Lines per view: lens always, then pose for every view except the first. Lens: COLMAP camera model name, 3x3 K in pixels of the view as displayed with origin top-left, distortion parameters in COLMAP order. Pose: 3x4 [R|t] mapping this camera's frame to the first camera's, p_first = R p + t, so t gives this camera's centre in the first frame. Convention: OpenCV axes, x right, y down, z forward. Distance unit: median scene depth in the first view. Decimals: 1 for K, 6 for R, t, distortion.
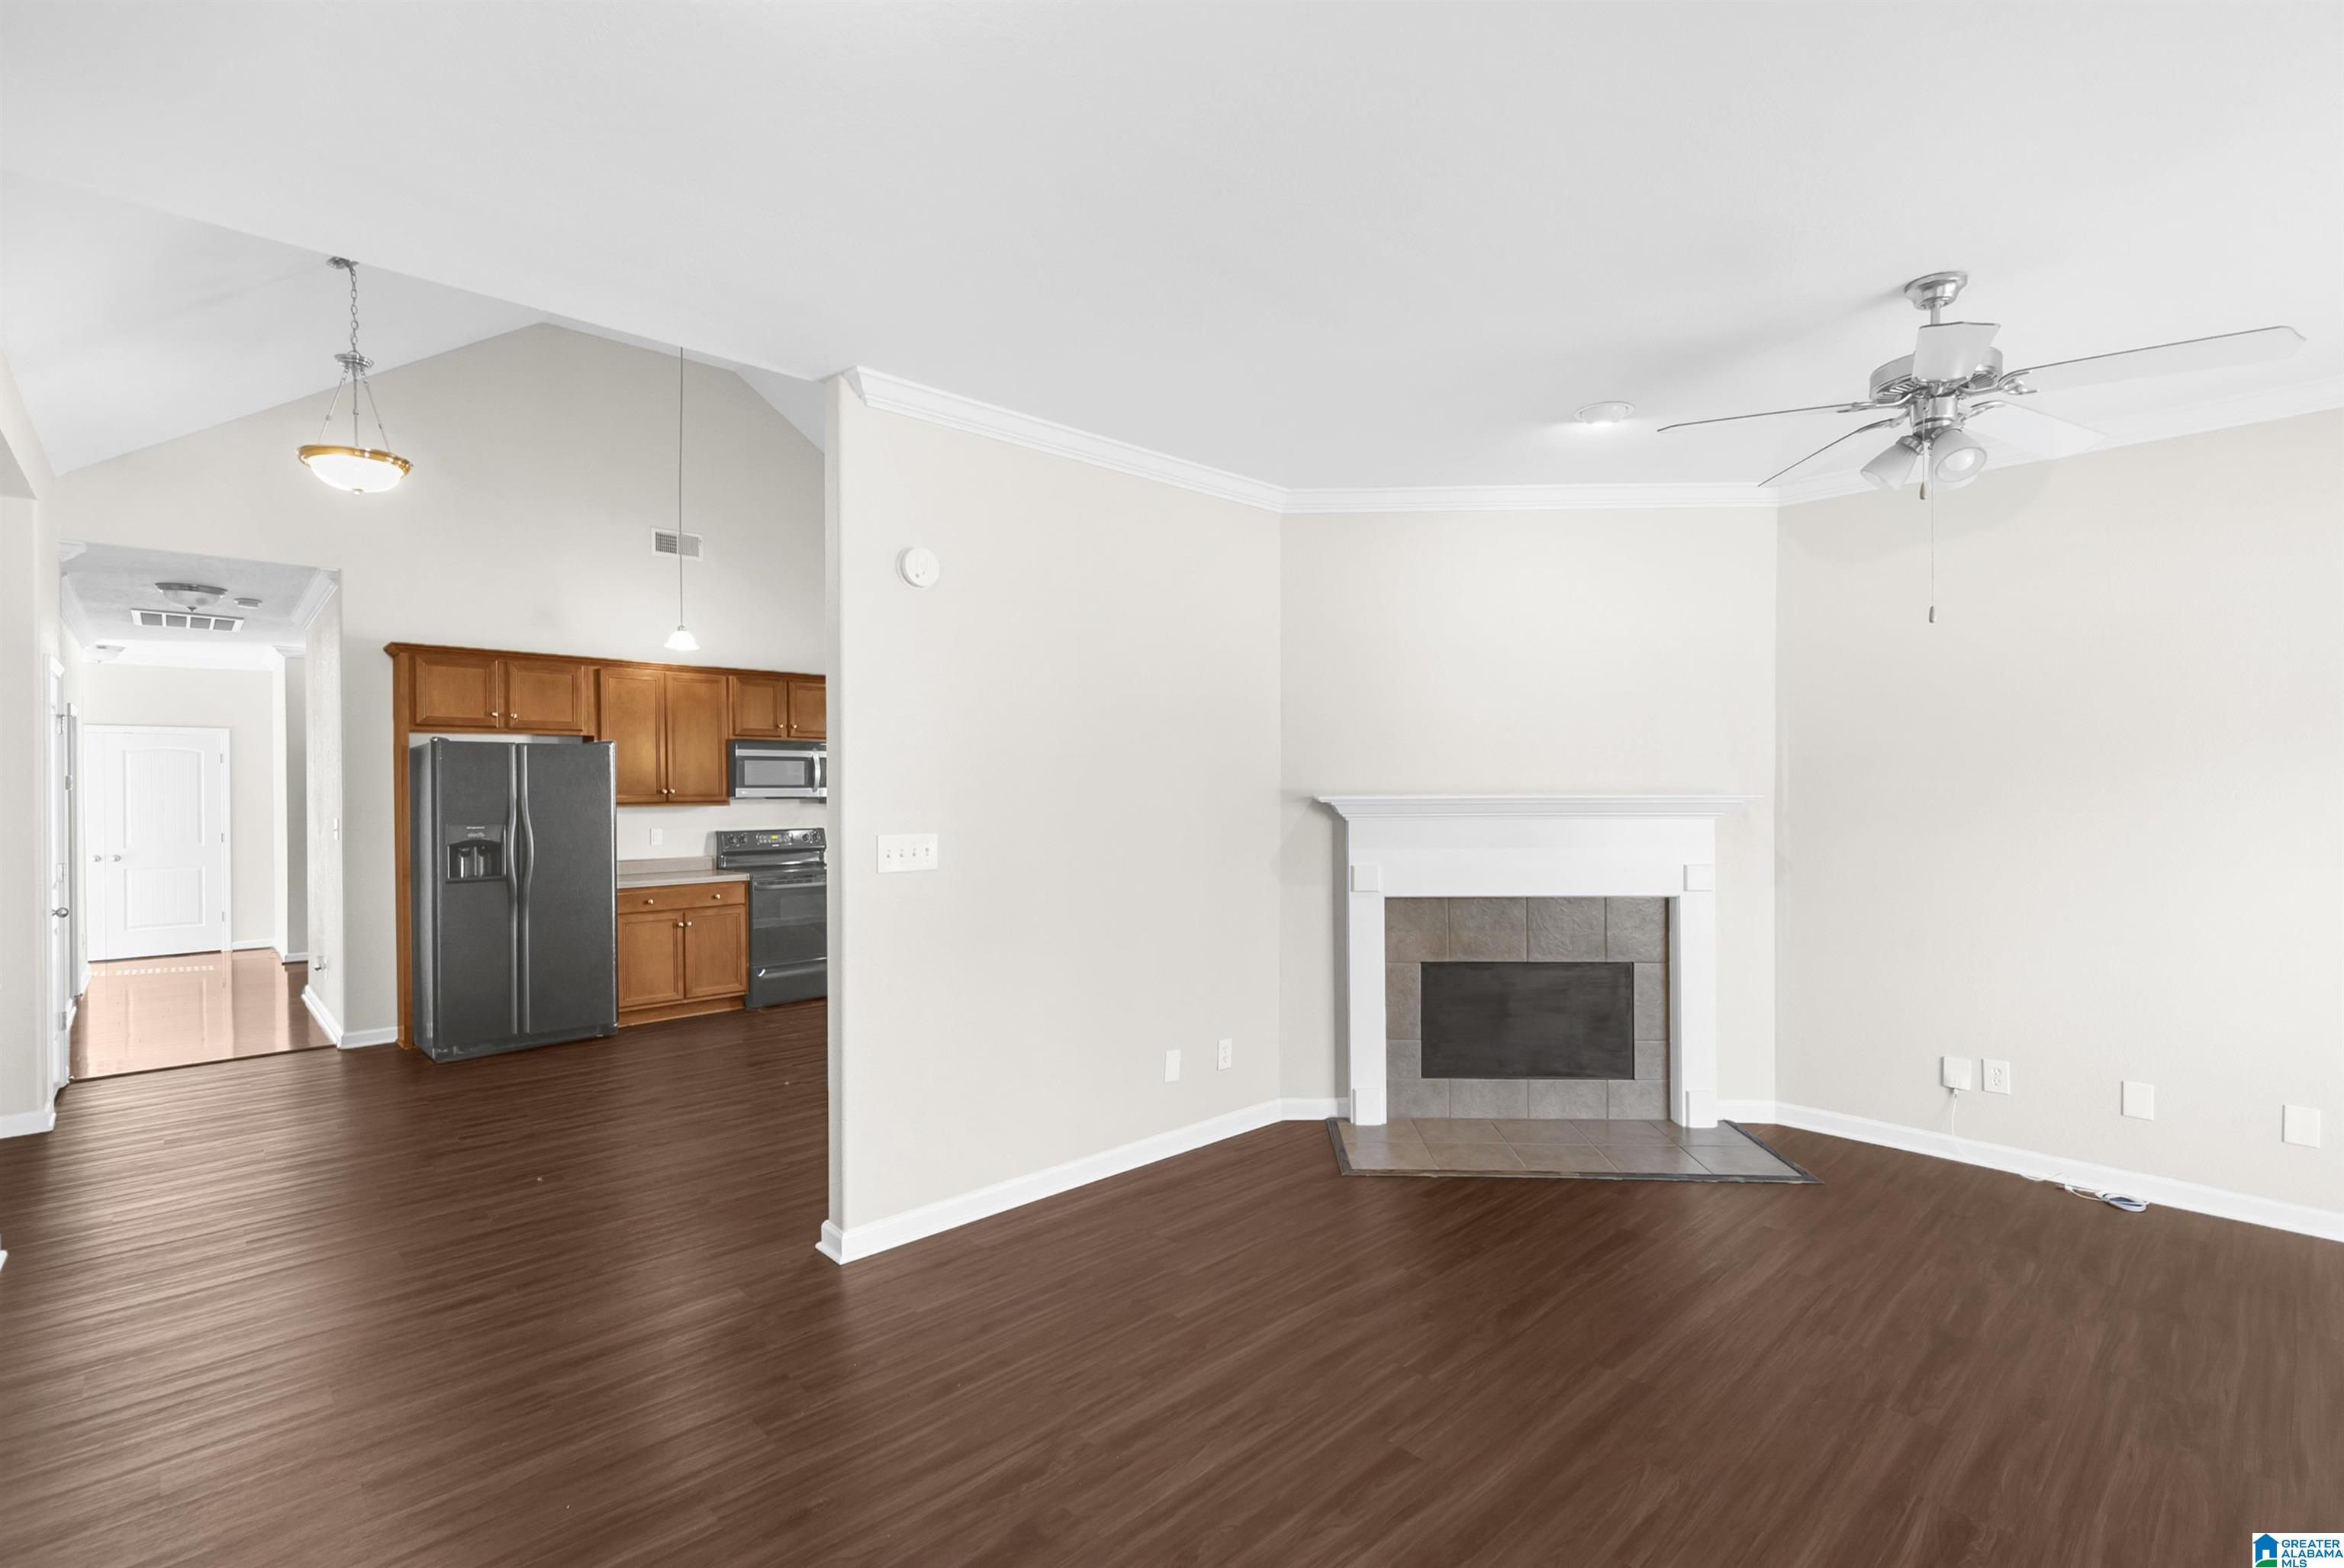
lens RADIAL K [[1071.5, 0, 1181.4], [0, 1071.5, 782.6], [0, 0, 1]] dist [0.001563, -0.000165]
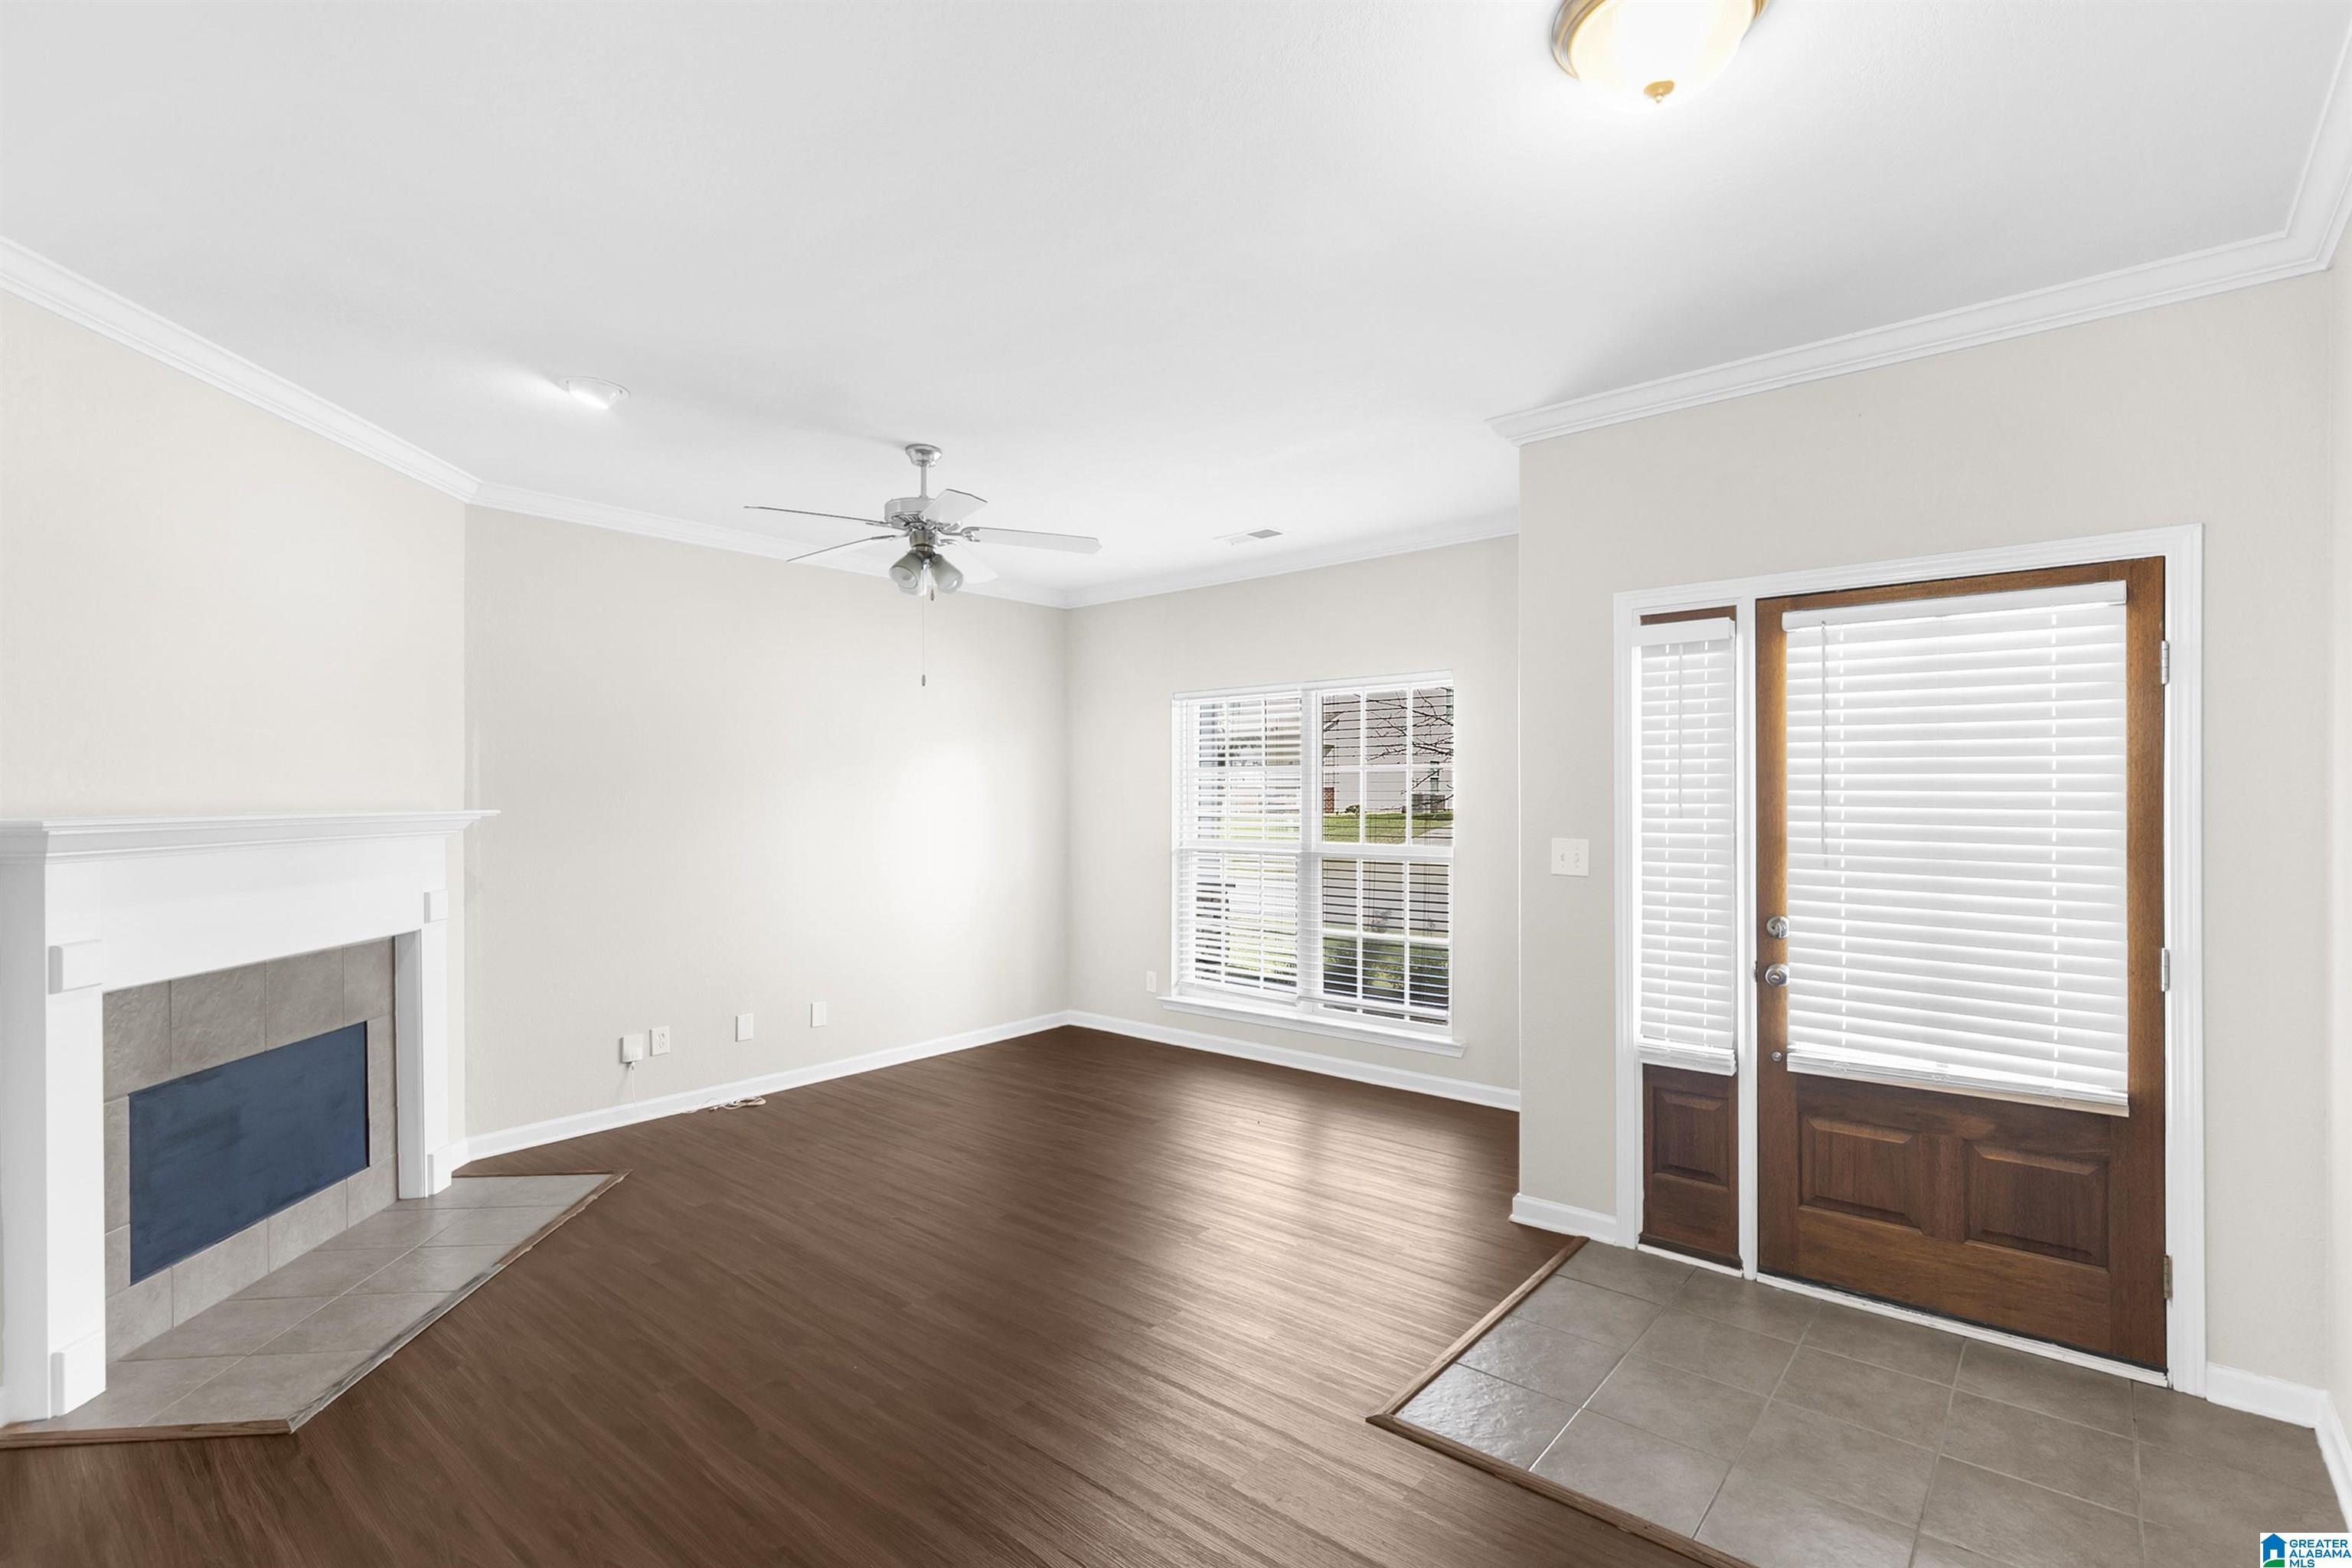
lens RADIAL K [[1075.1, 0, 1184.6], [0, 1075.1, 799.7], [0, 0, 1]] dist [0.001563, -0.000165]
pose [[-0.135219, 0.003791, 0.990809, -0.472149], [-0.003637, 0.999984, -0.004323, 0.003740], [-0.990809, -0.004188, -0.135203, 0.517437]]
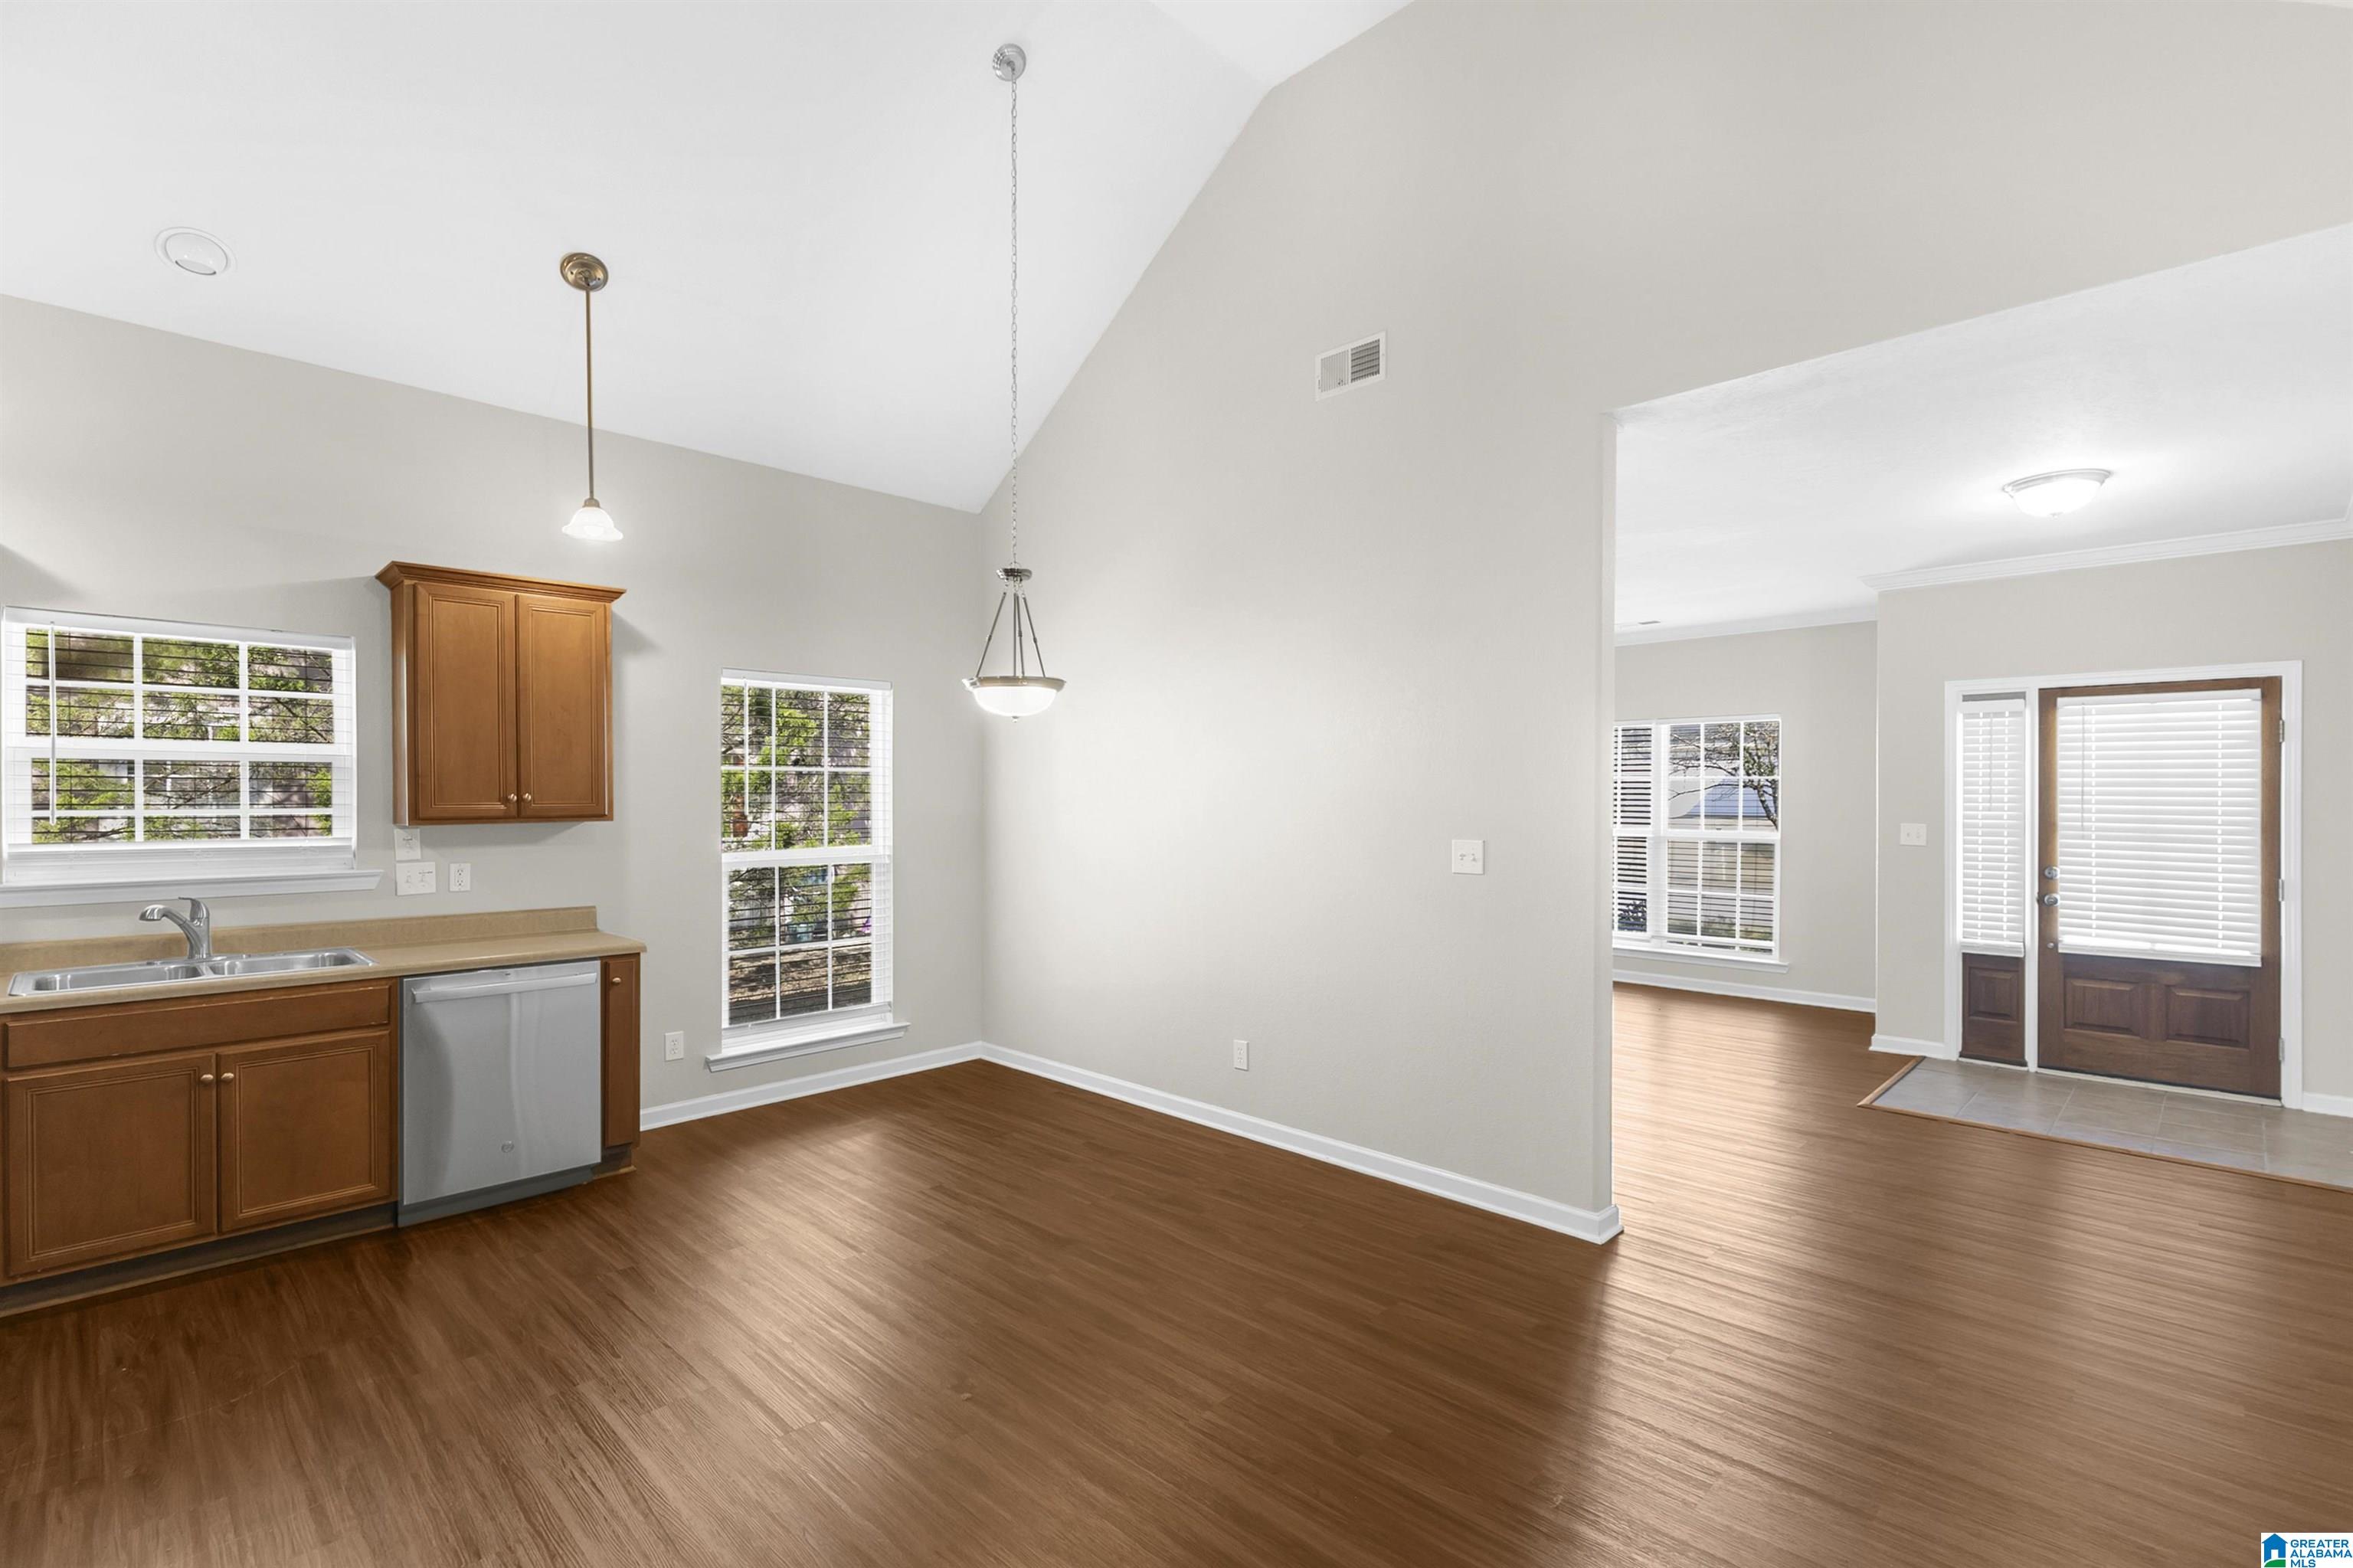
lens RADIAL K [[1075.6, 0, 1180.4], [0, 1075.6, 800.6], [0, 0, 1]] dist [0.001563, -0.000165]
pose [[-0.048175, -0.003440, 0.998833, -0.852674], [-0.001407, 0.999993, 0.003376, -0.001709], [-0.998838, -0.001243, -0.048180, 0.922101]]
